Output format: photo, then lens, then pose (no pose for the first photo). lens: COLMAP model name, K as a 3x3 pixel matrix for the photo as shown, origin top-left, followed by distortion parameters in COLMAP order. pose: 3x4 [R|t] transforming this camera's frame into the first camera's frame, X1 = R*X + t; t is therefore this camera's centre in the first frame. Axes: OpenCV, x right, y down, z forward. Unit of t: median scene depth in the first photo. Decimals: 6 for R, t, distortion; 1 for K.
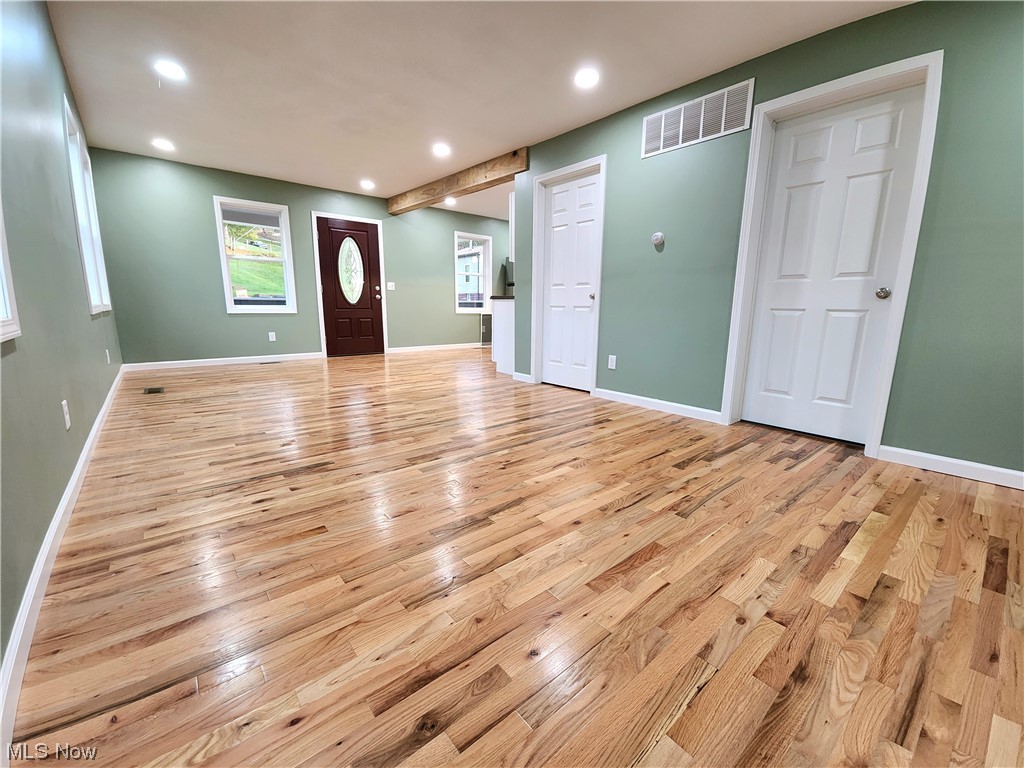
lens RADIAL K [[420.2, 0, 515.0], [0, 420.2, 384.9], [0, 0, 1]] dist [0.003921, -0.002552]
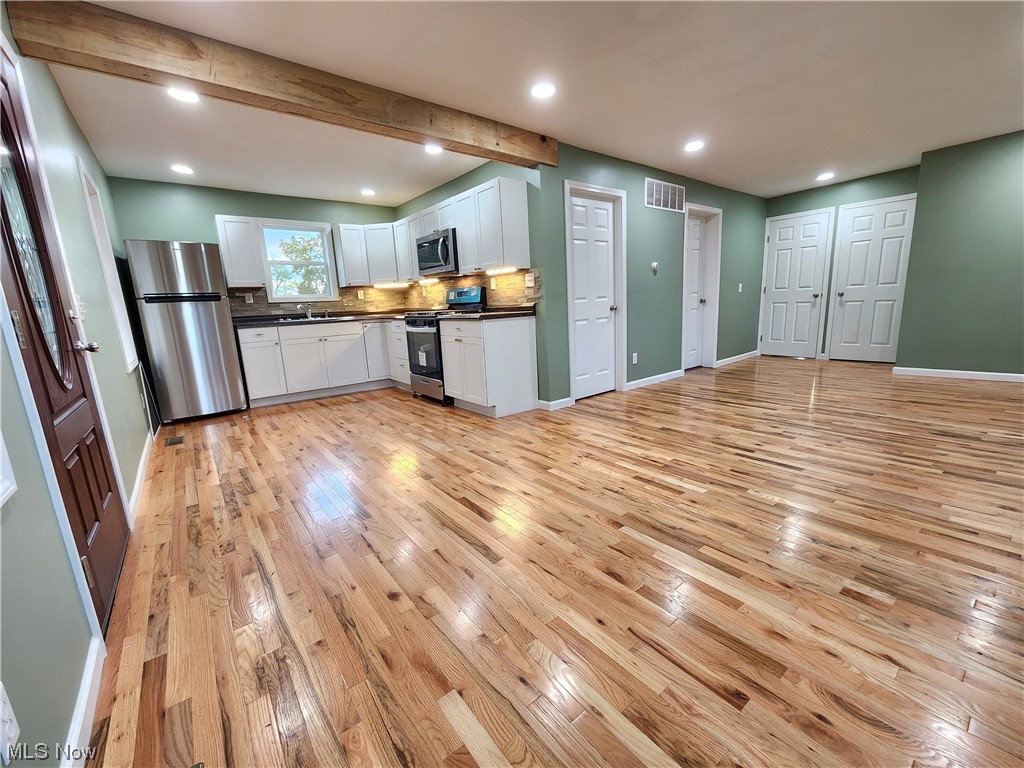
lens RADIAL K [[420.2, 0, 513.1], [0, 420.2, 383.8], [0, 0, 1]] dist [0.003921, -0.002552]
pose [[0.040477, -0.207175, 0.977466, -1.044821], [0.231017, 0.953702, 0.192571, -0.311333], [-0.972107, 0.218017, 0.086464, 1.266777]]
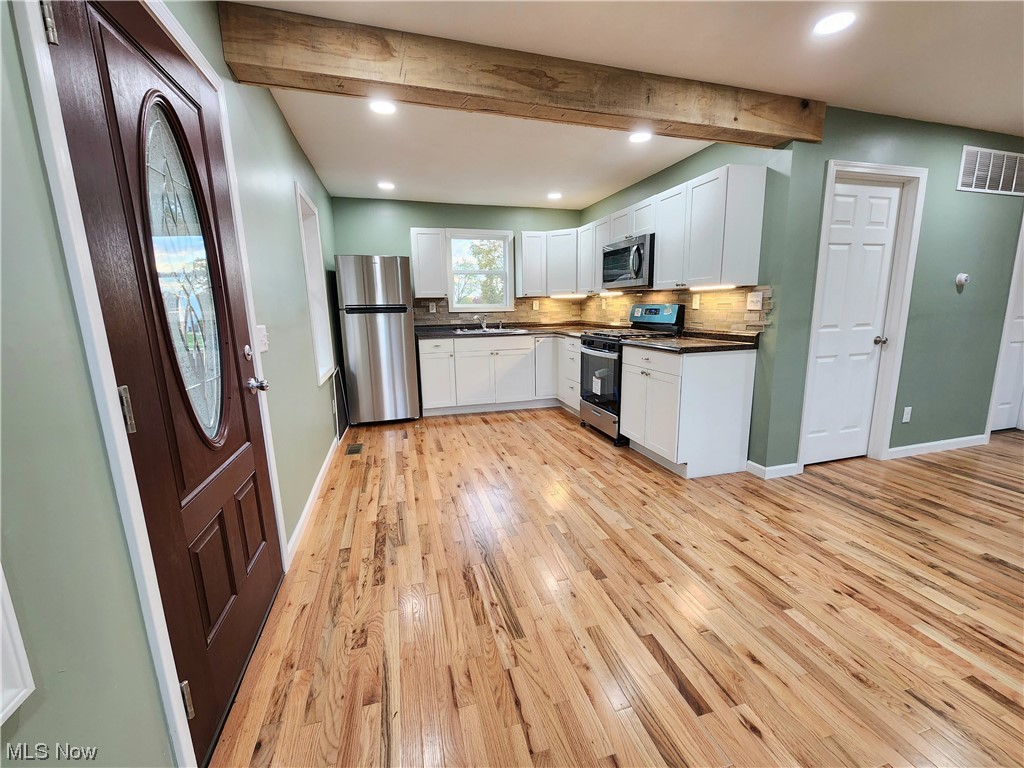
lens RADIAL K [[420.2, 0, 512.5], [0, 420.2, 383.2], [0, 0, 1]] dist [0.003921, -0.002552]
pose [[0.418628, -0.187176, 0.888660, -0.870674], [0.191451, 0.974728, 0.115116, -0.373530], [-0.887749, 0.121944, 0.443883, 1.330983]]
